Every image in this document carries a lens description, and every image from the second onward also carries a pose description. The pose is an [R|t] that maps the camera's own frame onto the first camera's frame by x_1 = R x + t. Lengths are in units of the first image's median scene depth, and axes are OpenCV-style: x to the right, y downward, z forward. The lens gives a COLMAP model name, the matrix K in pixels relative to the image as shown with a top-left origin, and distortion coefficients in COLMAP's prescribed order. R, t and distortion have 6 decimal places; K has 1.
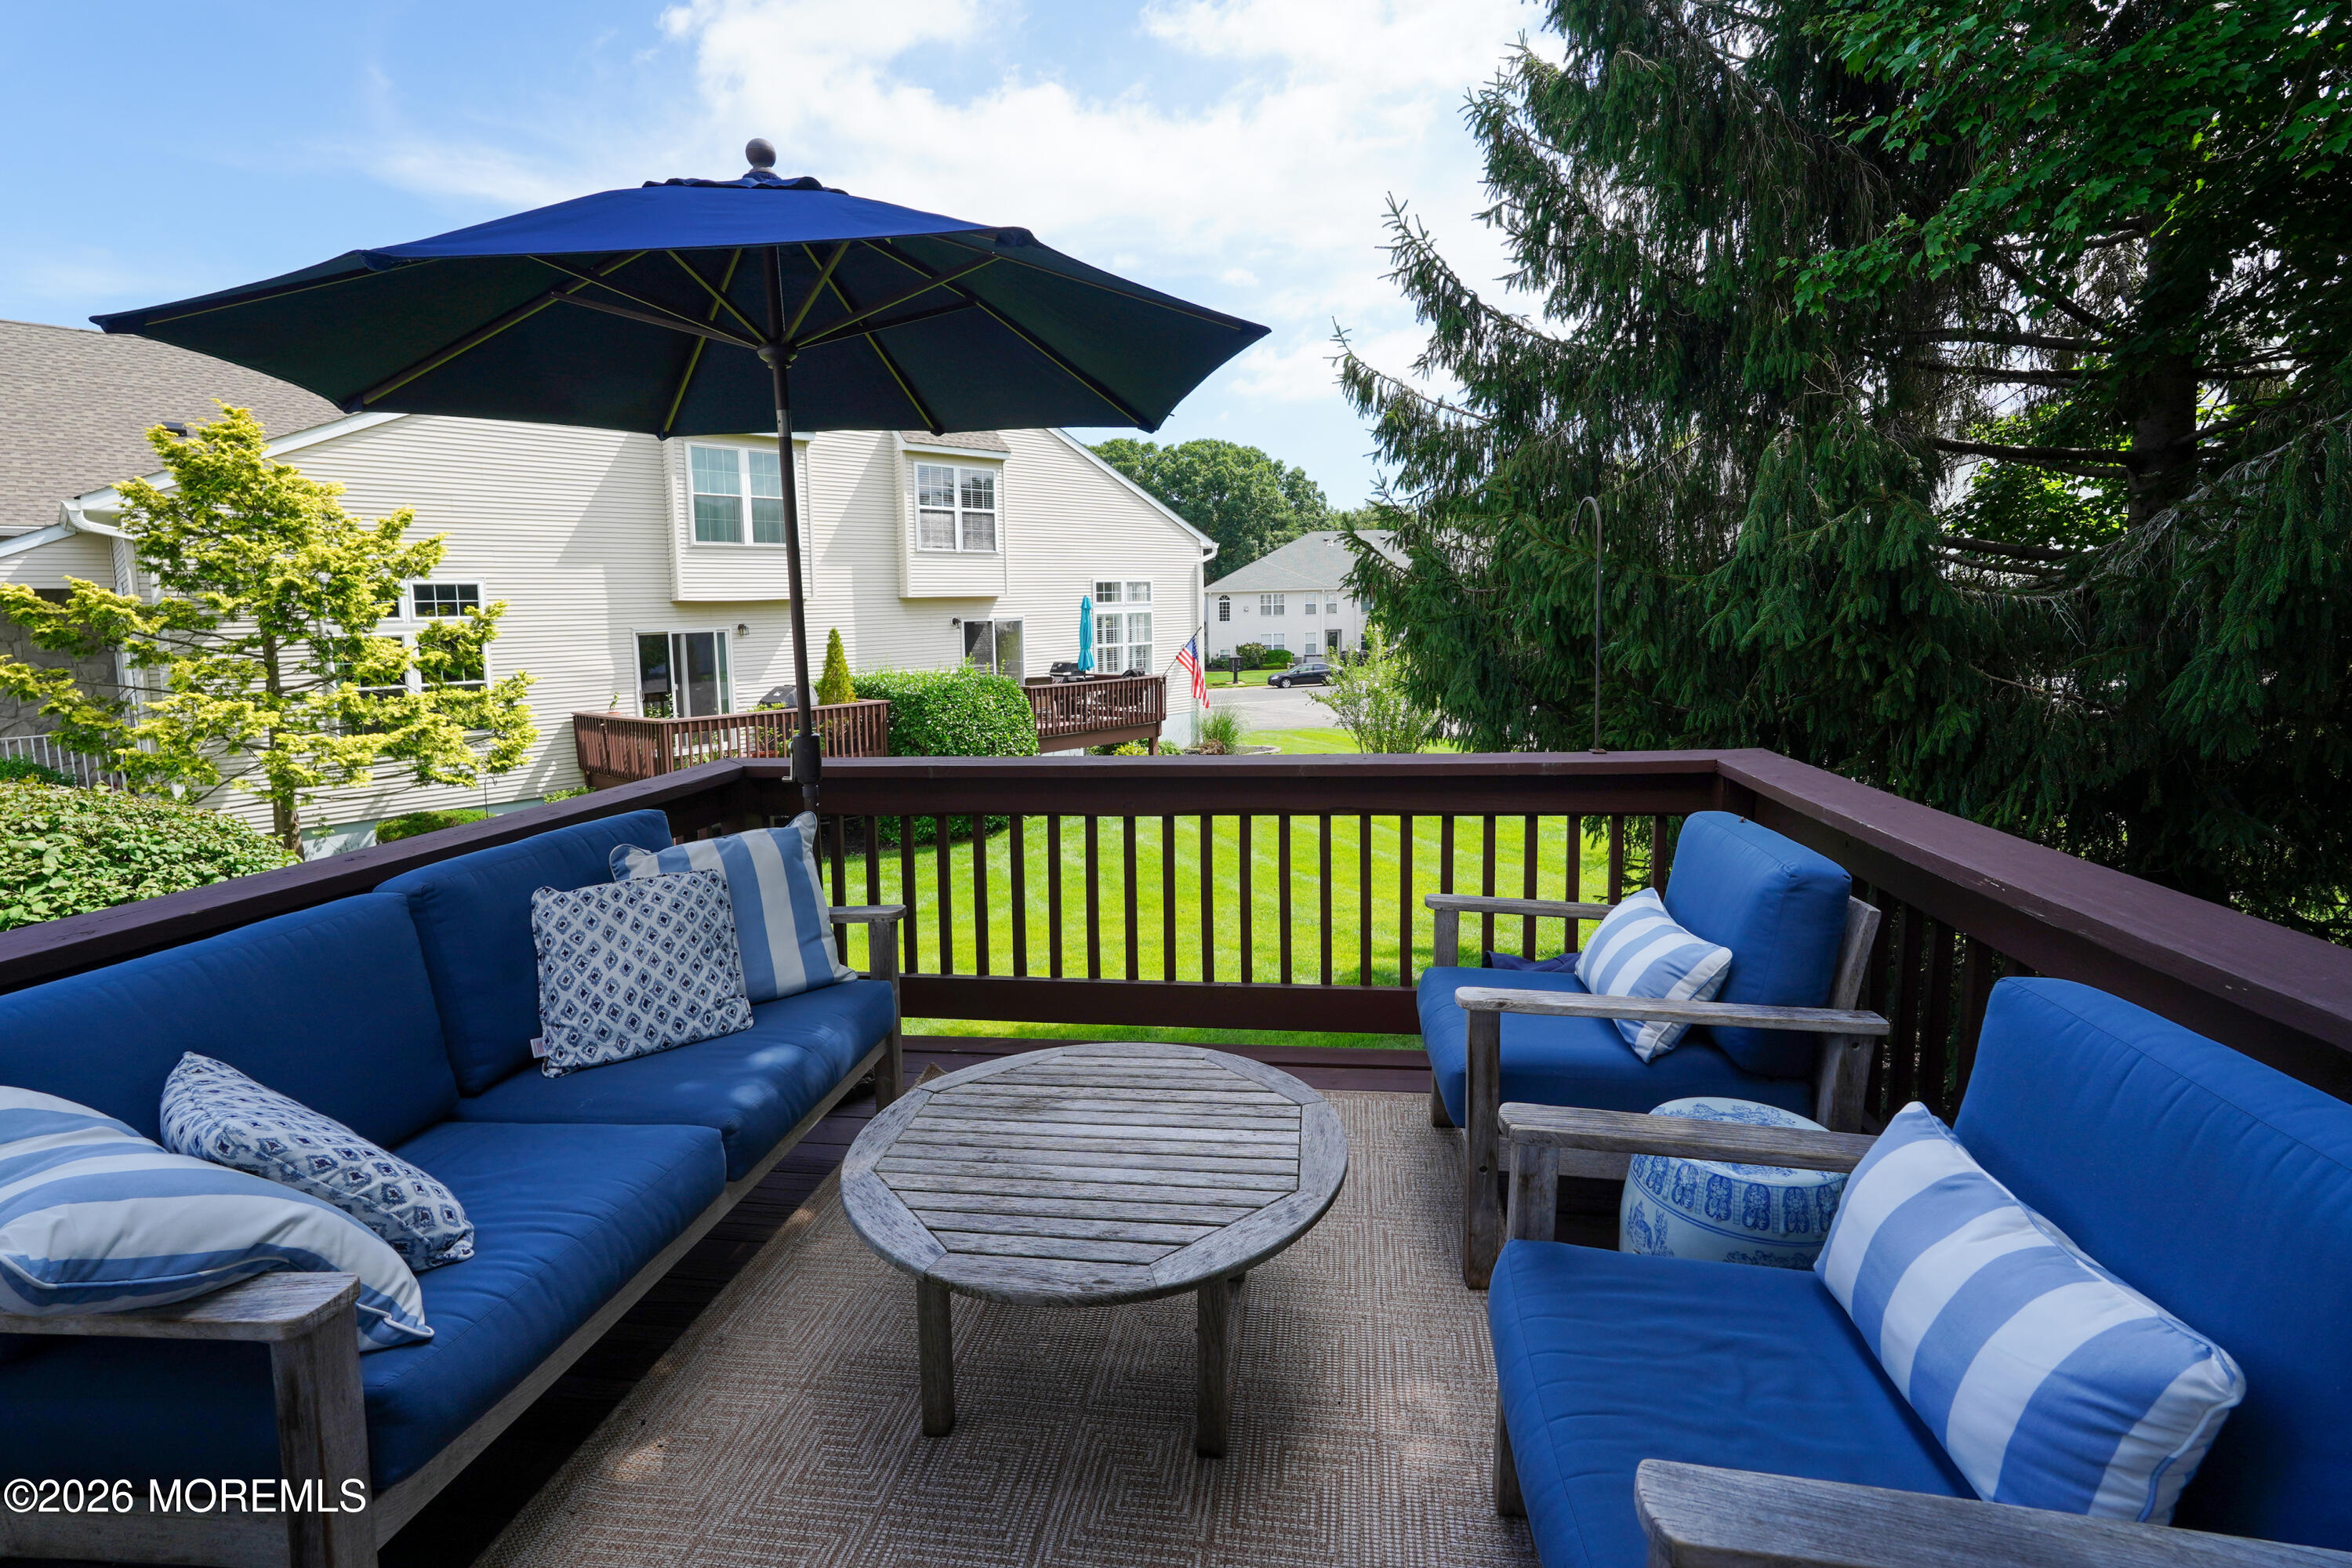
lens RADIAL K [[1077.1, 0, 1191.3], [0, 1077.1, 743.7], [0, 0, 1]] dist [0.001491, 0.000337]
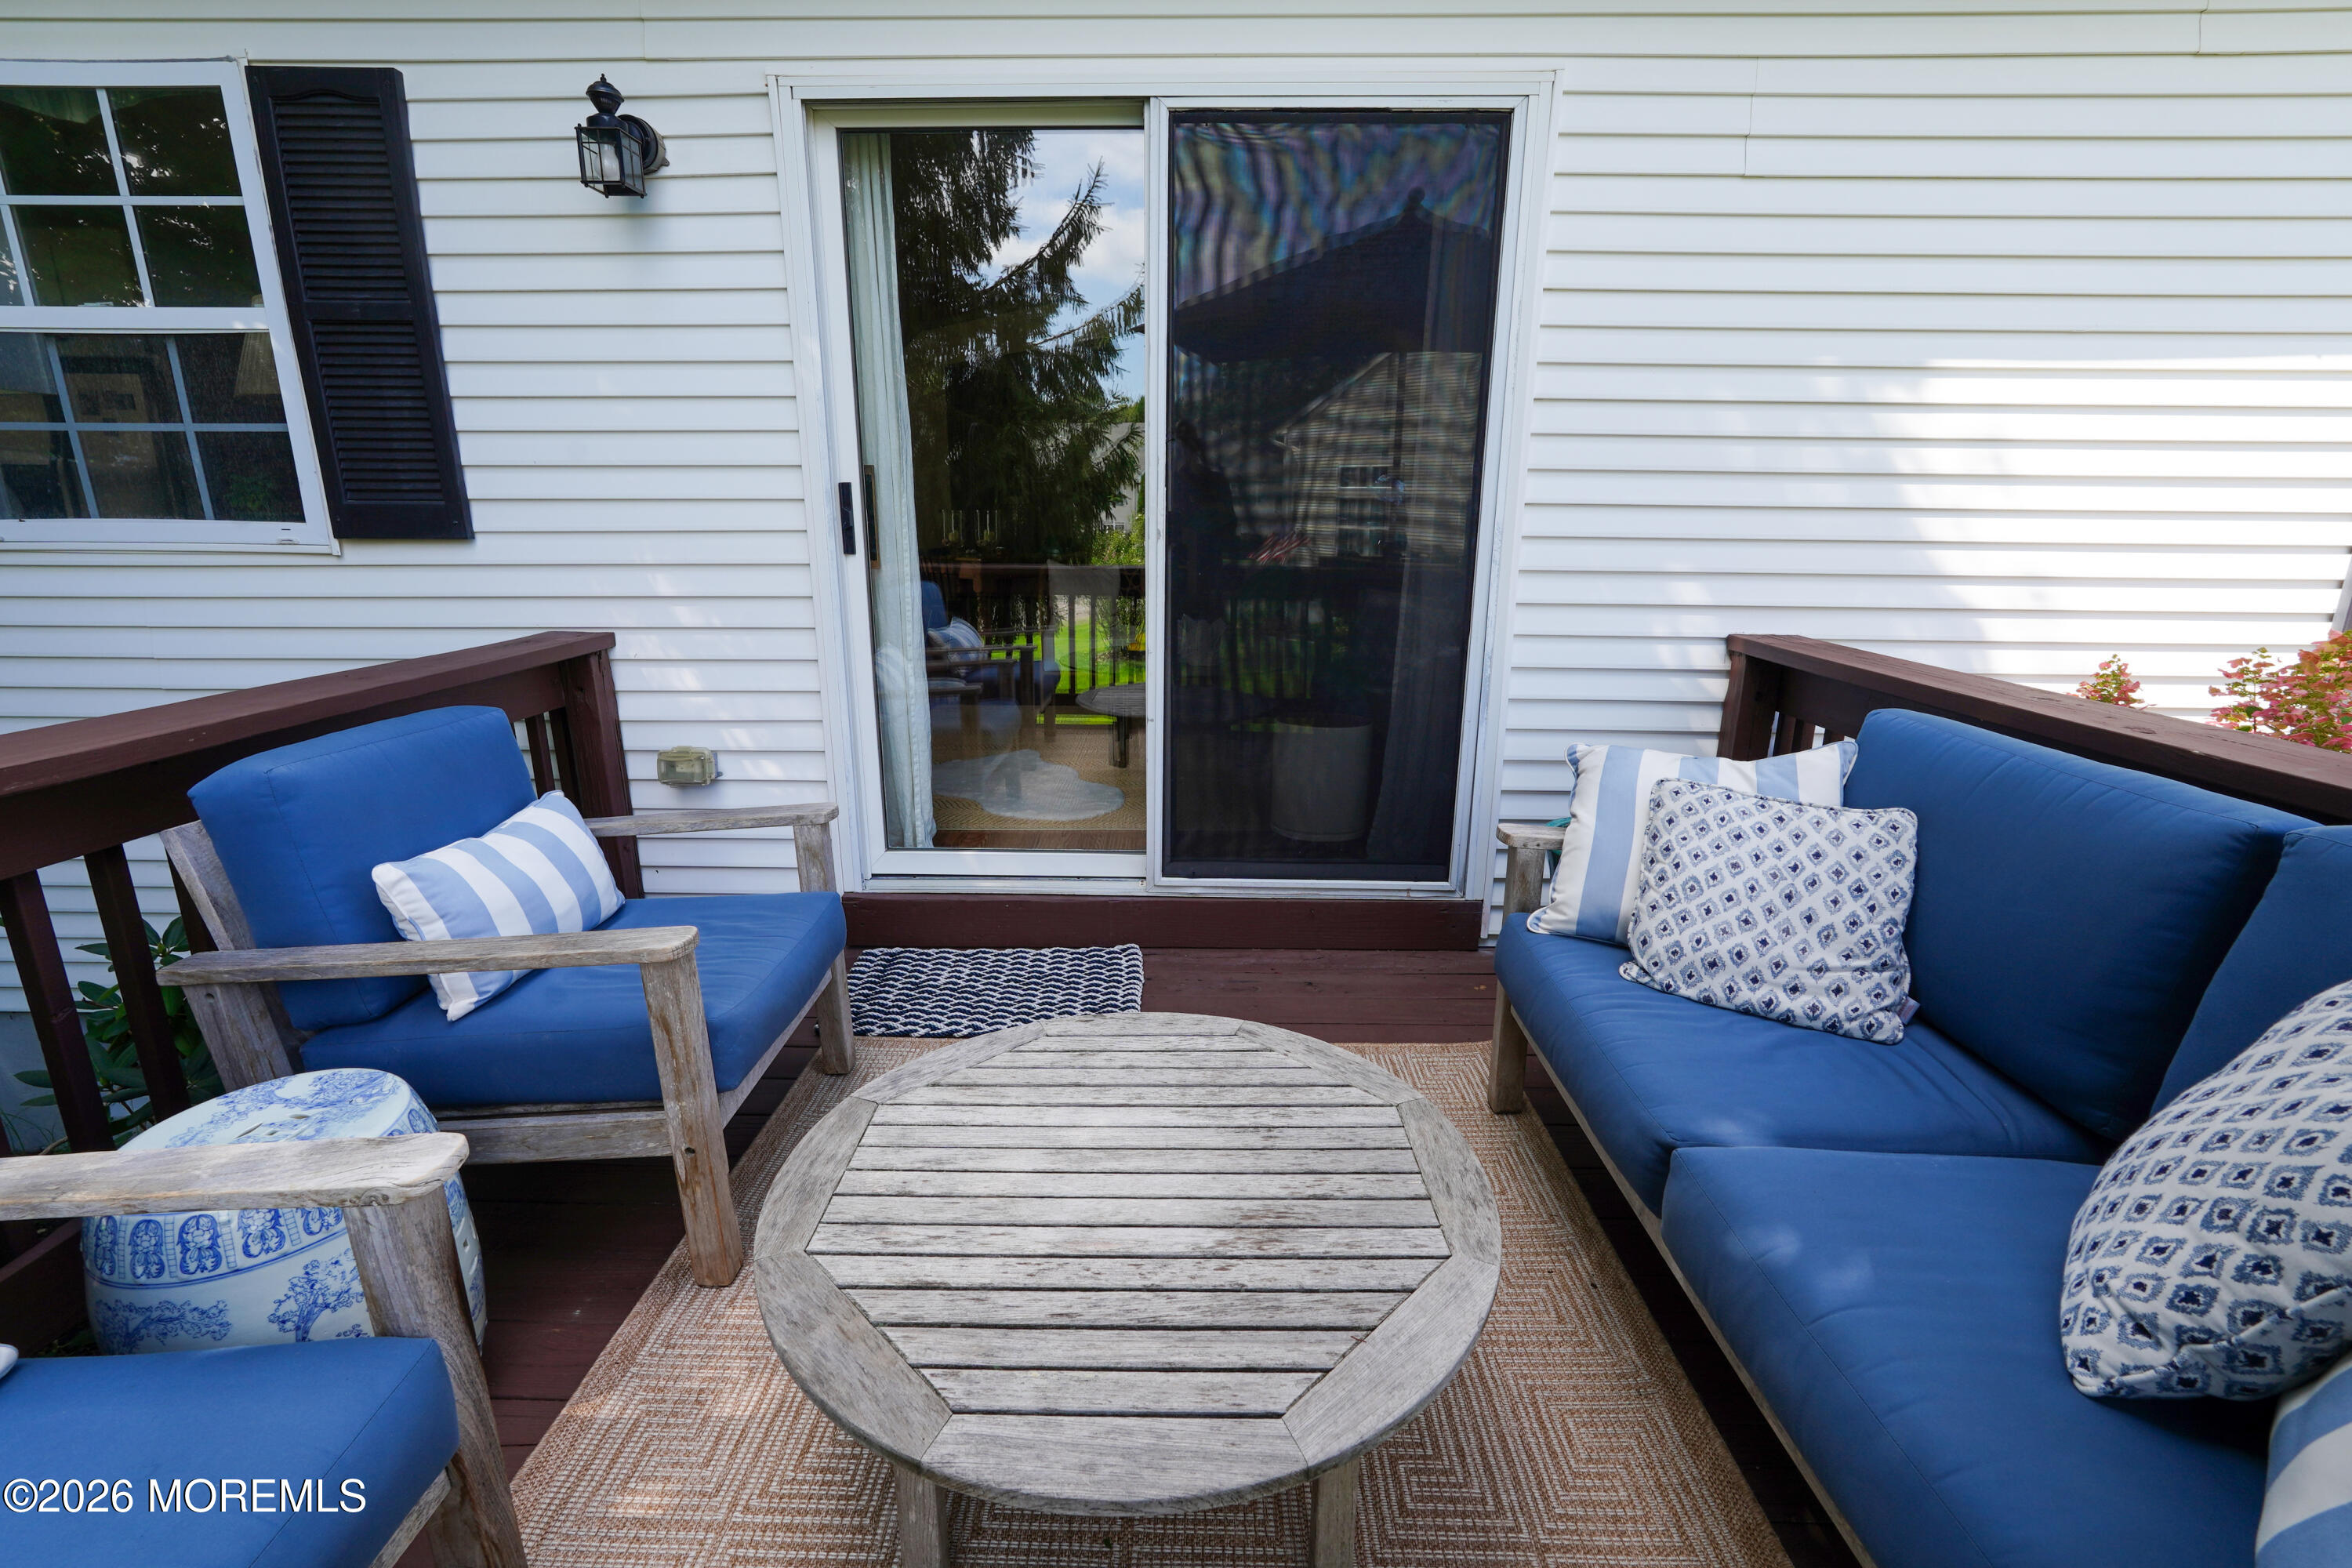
lens RADIAL K [[1077.1, 0, 1191.3], [0, 1077.1, 743.7], [0, 0, 1]] dist [0.001491, 0.000337]
pose [[-0.990351, 0.041533, -0.132213, -0.041201], [-0.003230, 0.946857, 0.321639, -0.113020], [0.138546, 0.318962, -0.937586, 1.467505]]
